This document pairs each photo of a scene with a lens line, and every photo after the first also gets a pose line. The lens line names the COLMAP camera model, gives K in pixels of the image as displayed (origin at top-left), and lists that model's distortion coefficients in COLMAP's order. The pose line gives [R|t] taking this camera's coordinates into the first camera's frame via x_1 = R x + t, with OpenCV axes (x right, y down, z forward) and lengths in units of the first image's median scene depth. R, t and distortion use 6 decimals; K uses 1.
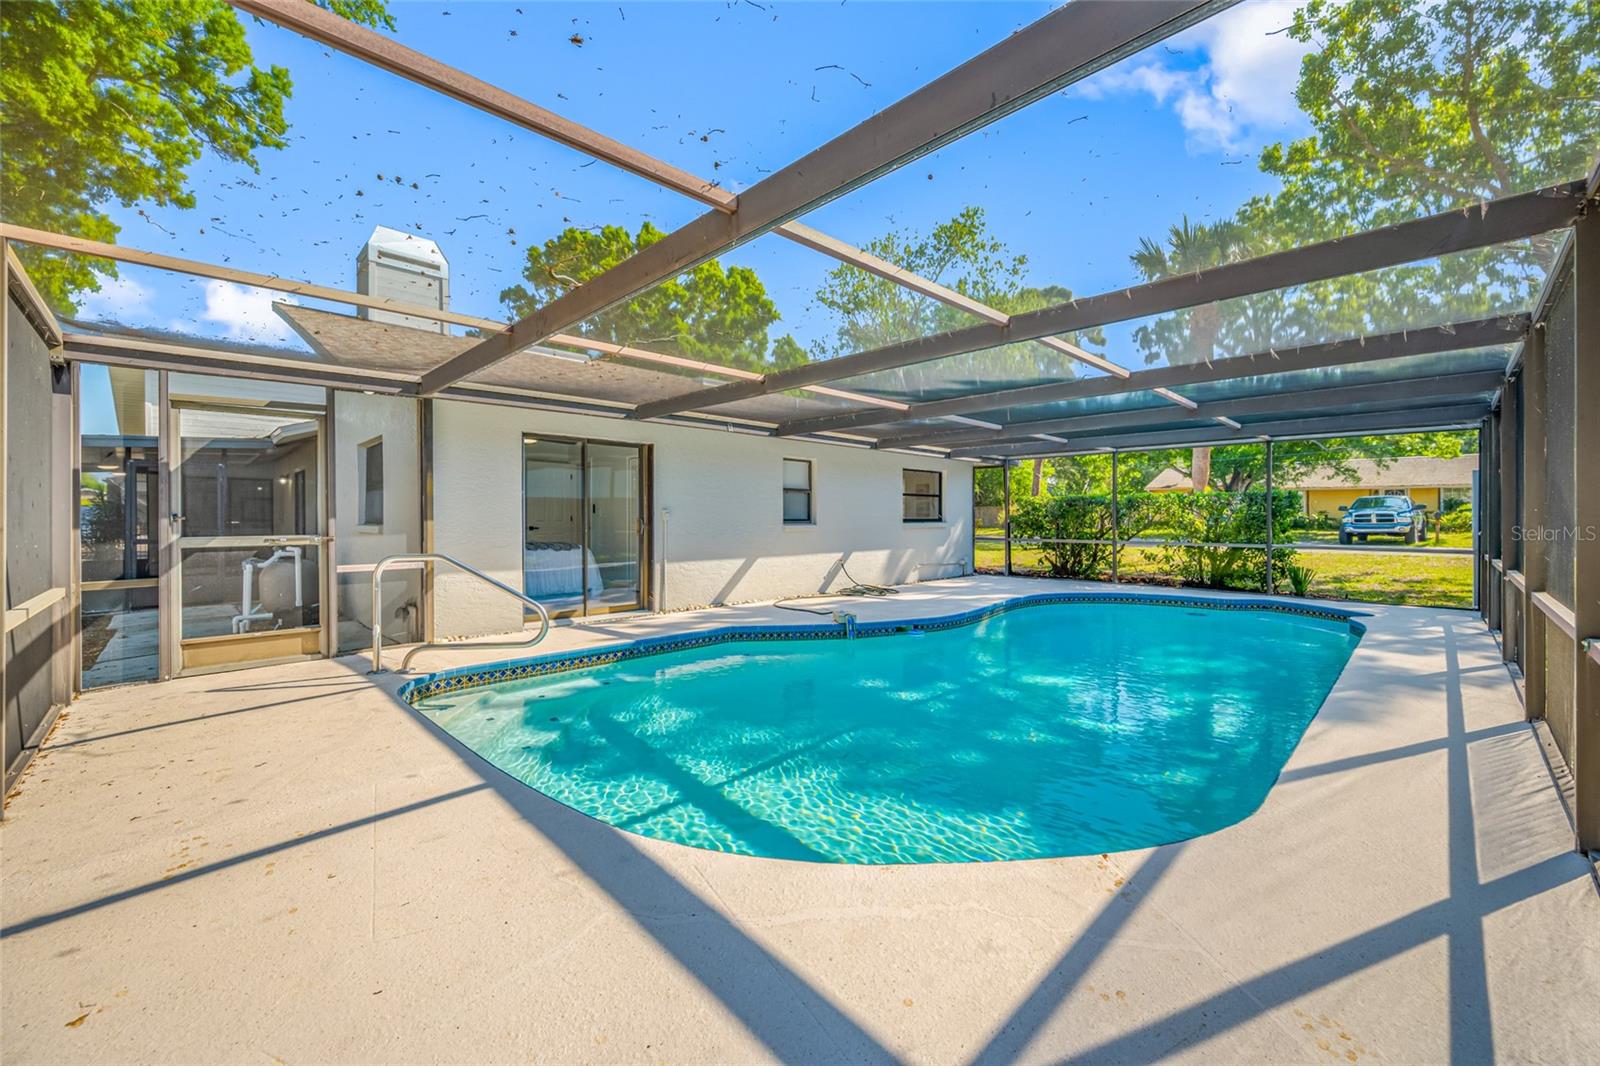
lens RADIAL K [[635.8, 0, 800.9], [0, 635.8, 528.8], [0, 0, 1]] dist [0.001847, 0.000212]
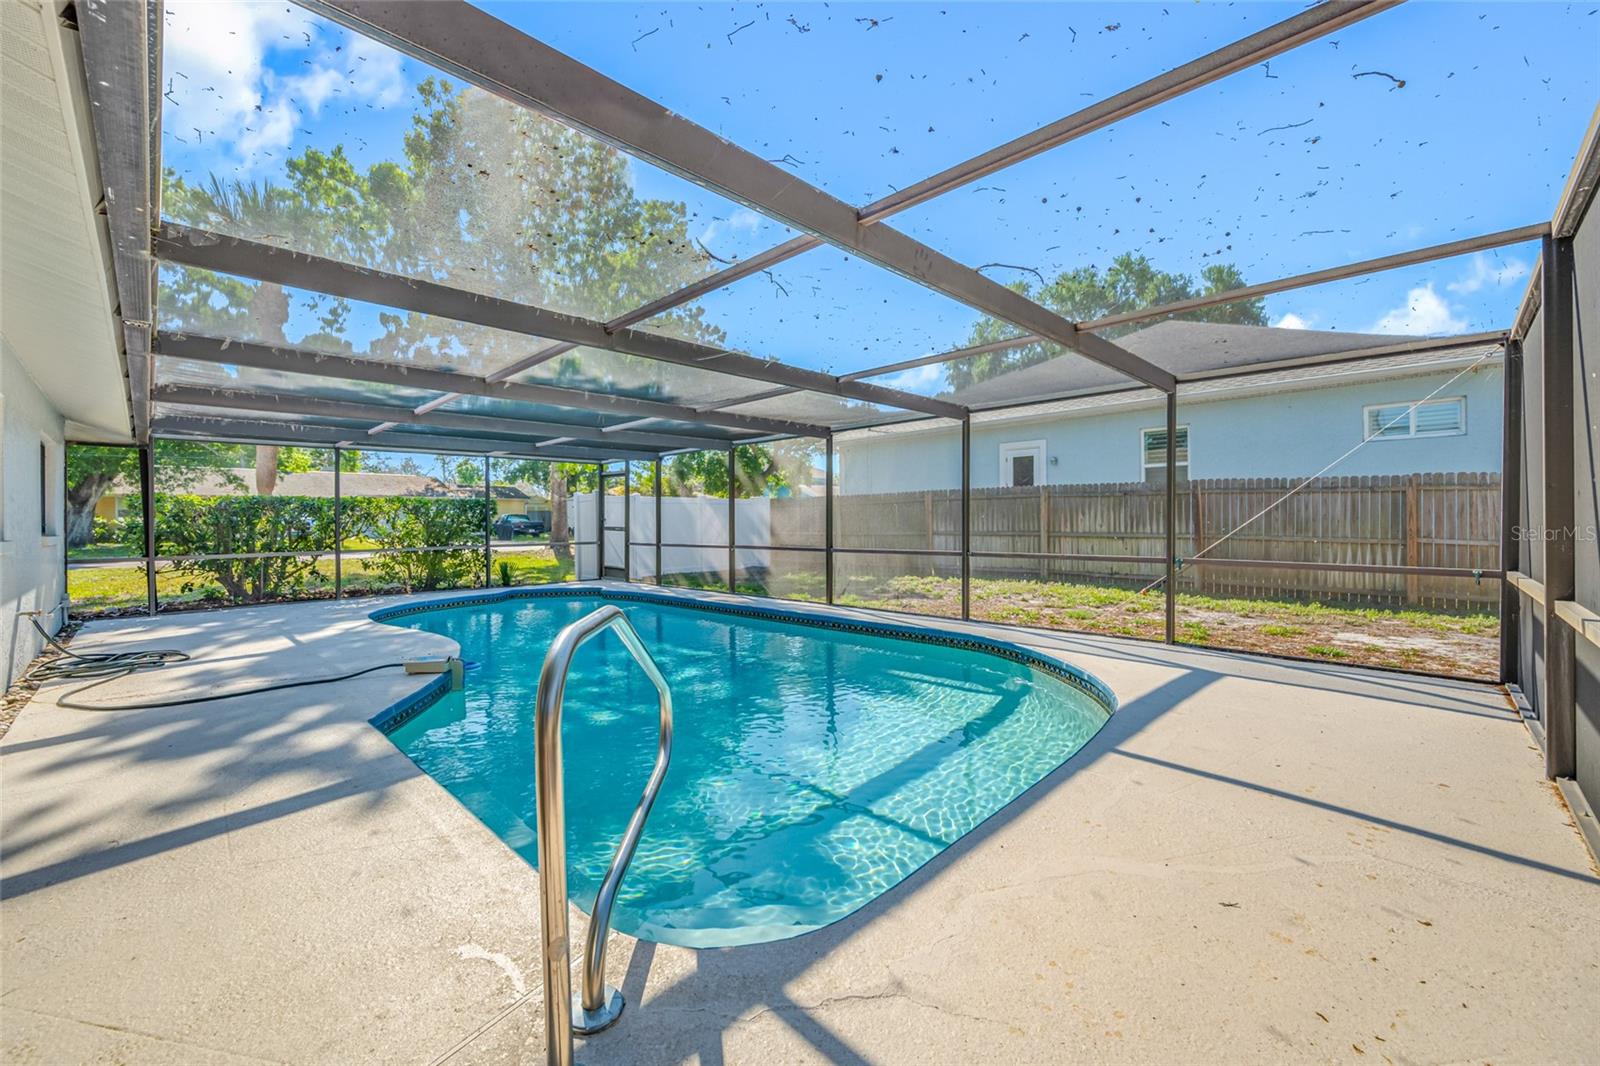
lens RADIAL K [[635.8, 0, 800.9], [0, 635.8, 528.8], [0, 0, 1]] dist [0.001847, 0.000212]
pose [[-0.019822, -0.003810, 0.999796, -1.099888], [0.020061, 0.999790, 0.004208, 0.000505], [-0.999602, 0.020140, -0.019742, 1.075815]]
